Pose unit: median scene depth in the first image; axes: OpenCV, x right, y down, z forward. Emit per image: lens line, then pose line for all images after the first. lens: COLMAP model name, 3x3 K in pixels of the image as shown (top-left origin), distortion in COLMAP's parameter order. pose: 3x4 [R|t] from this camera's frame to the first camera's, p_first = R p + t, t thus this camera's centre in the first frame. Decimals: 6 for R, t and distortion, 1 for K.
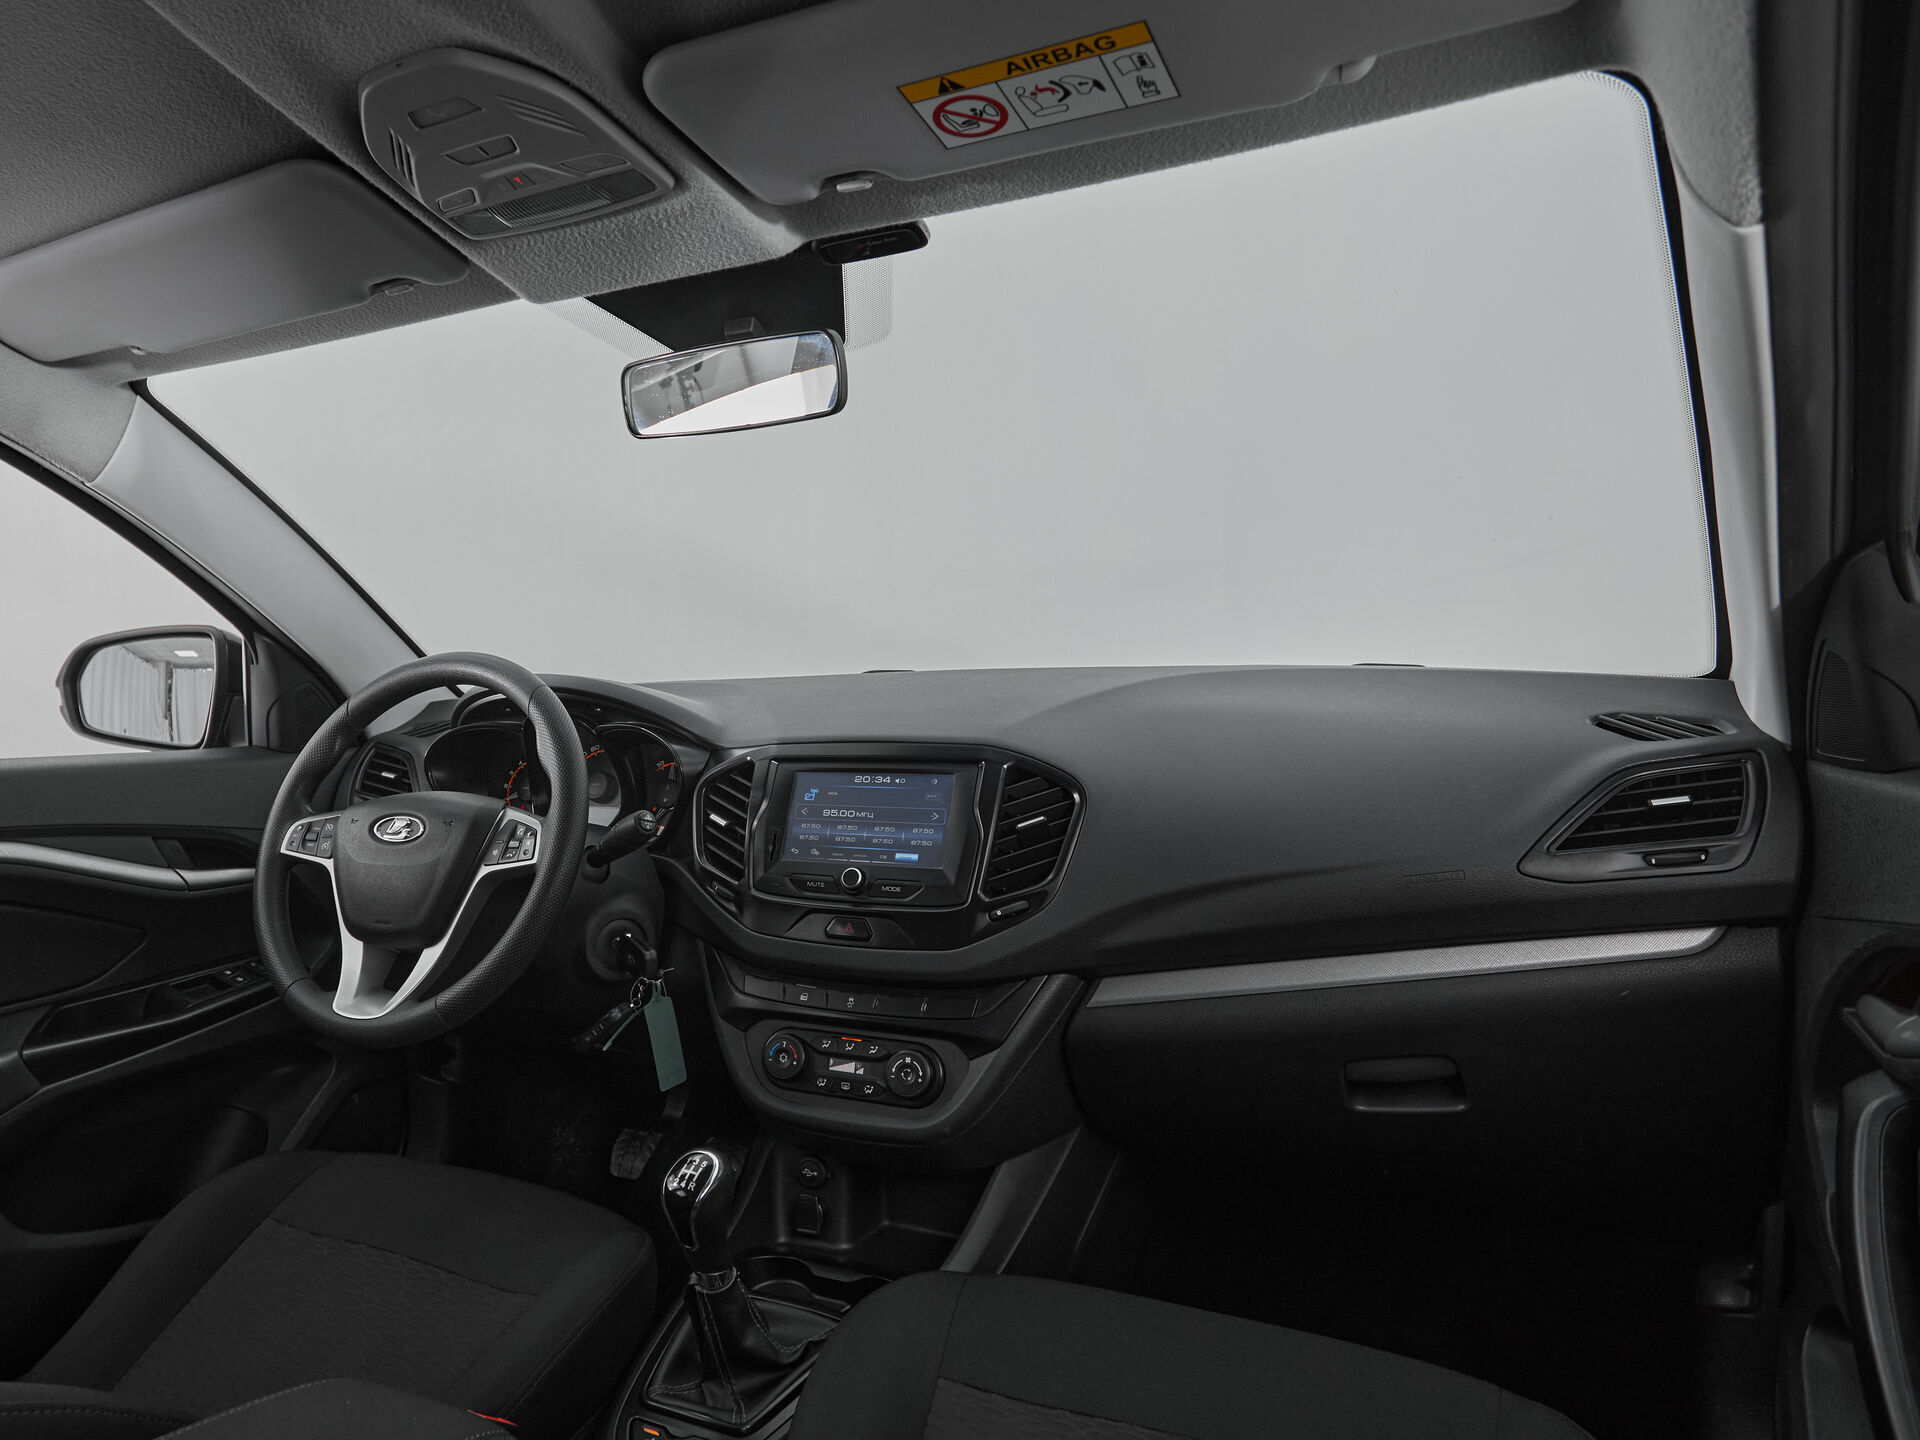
lens RADIAL K [[1213.2, 0, 739.2], [0, 1213.2, 768.6], [0, 0, 1]] dist [-0.000508, -0.001474]
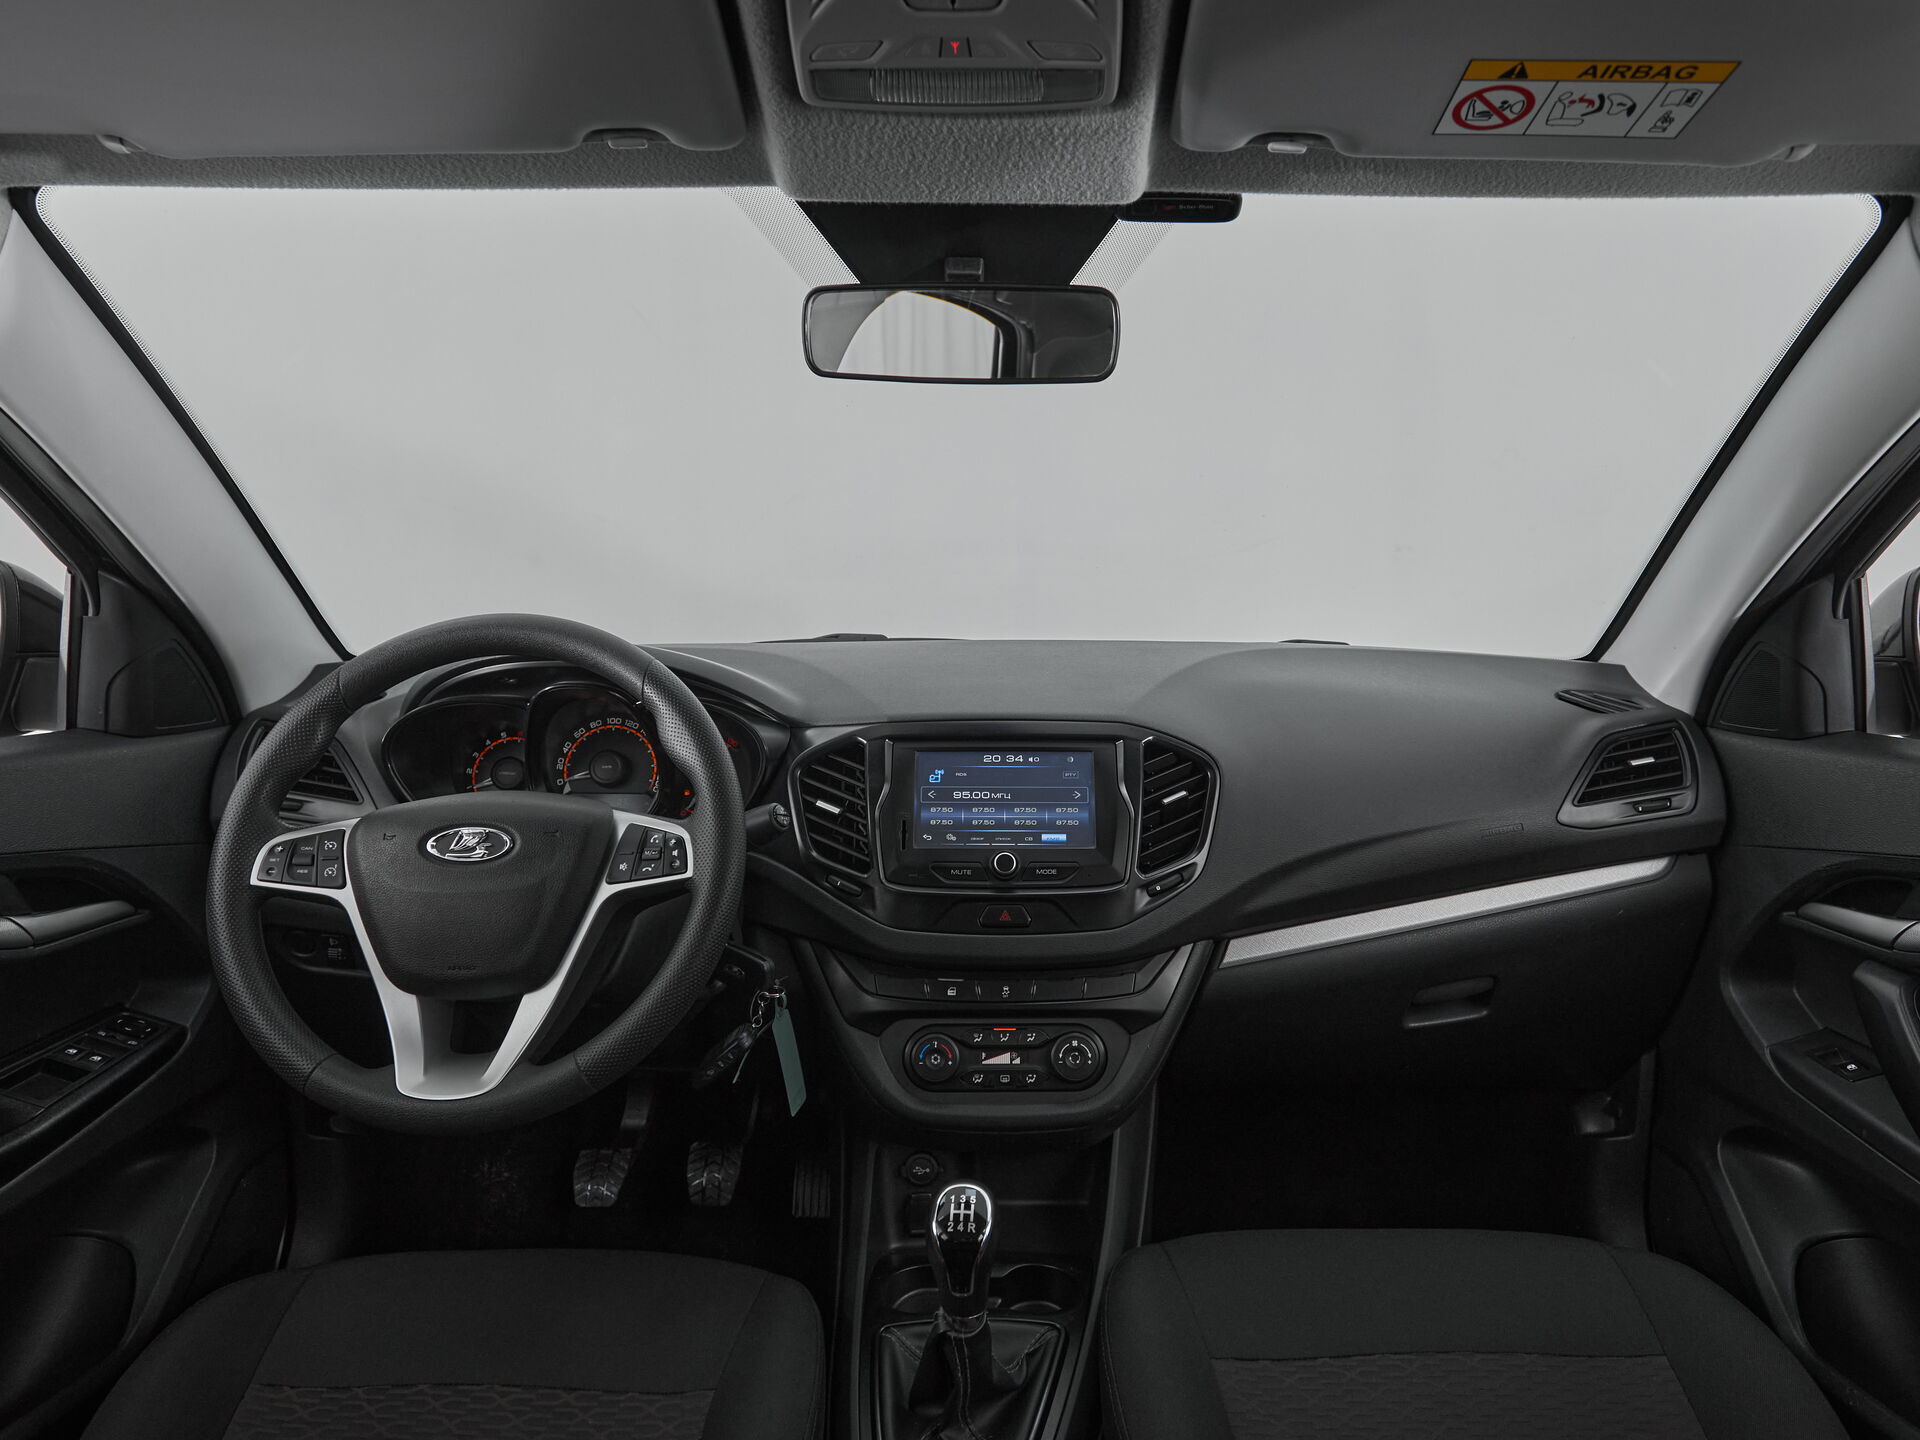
lens RADIAL K [[1157.3, 0, 969.6], [0, 1157.3, 748.9], [0, 0, 1]] dist [0.001251, -0.008108]
pose [[0.877774, -0.031663, 0.478028, -0.366931], [0.013568, 0.999056, 0.041261, -0.038385], [-0.478883, -0.029732, 0.877375, 0.212267]]
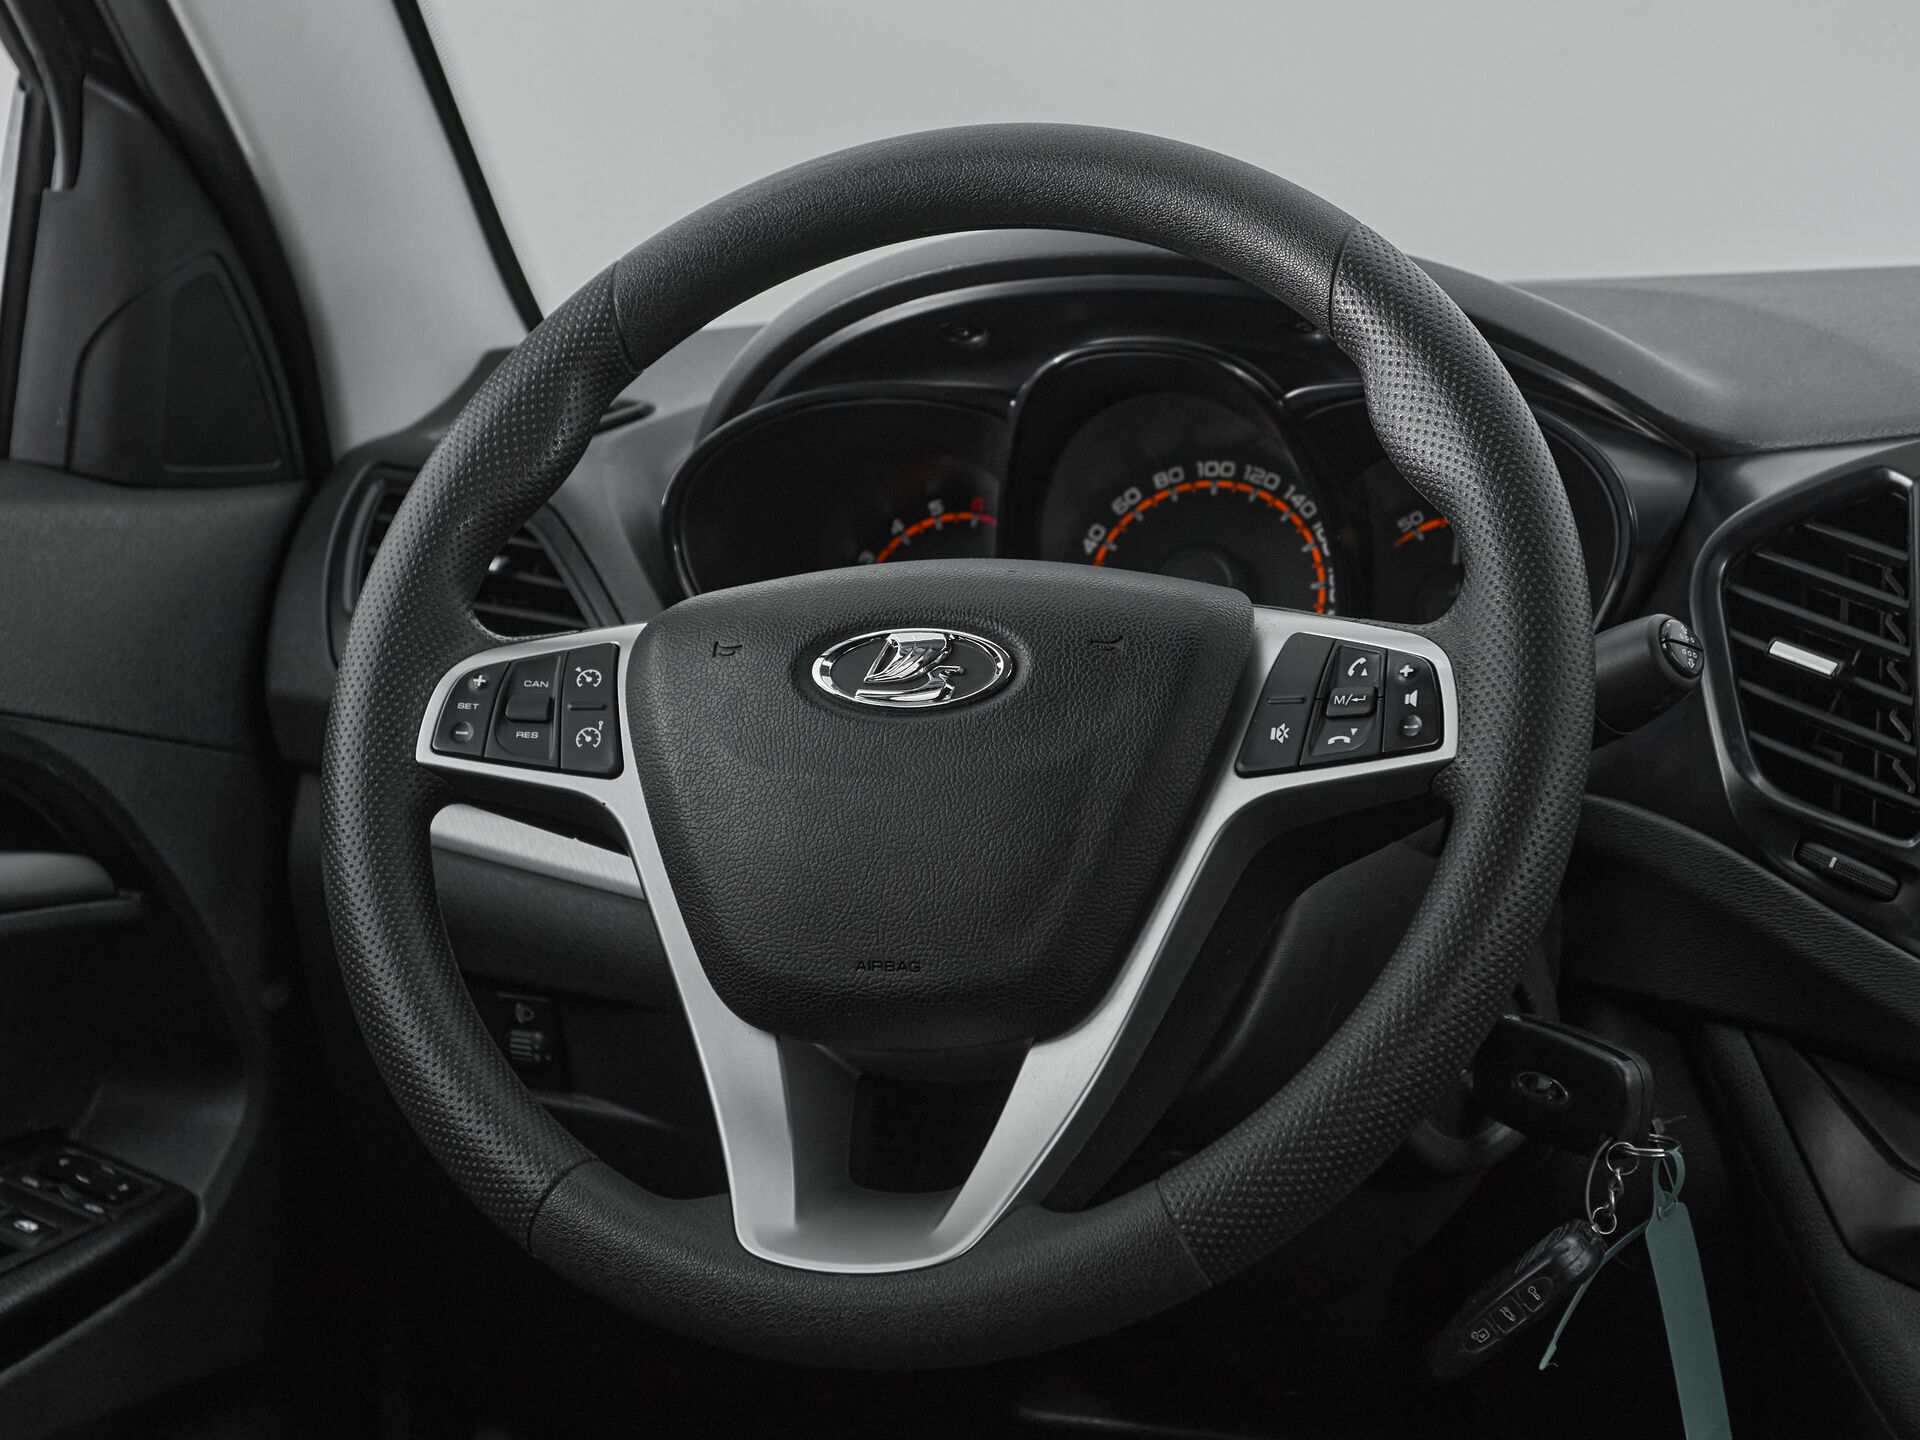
lens RADIAL K [[3691.3, 0, 994.3], [0, 3691.3, 631.9], [0, 0, 1]] dist [0.019183, 0.000000]
pose [[0.983461, 0.006389, 0.181007, -0.450018], [-0.000392, 0.999450, -0.033147, 0.074931], [-0.181119, 0.032528, 0.982923, 0.067553]]
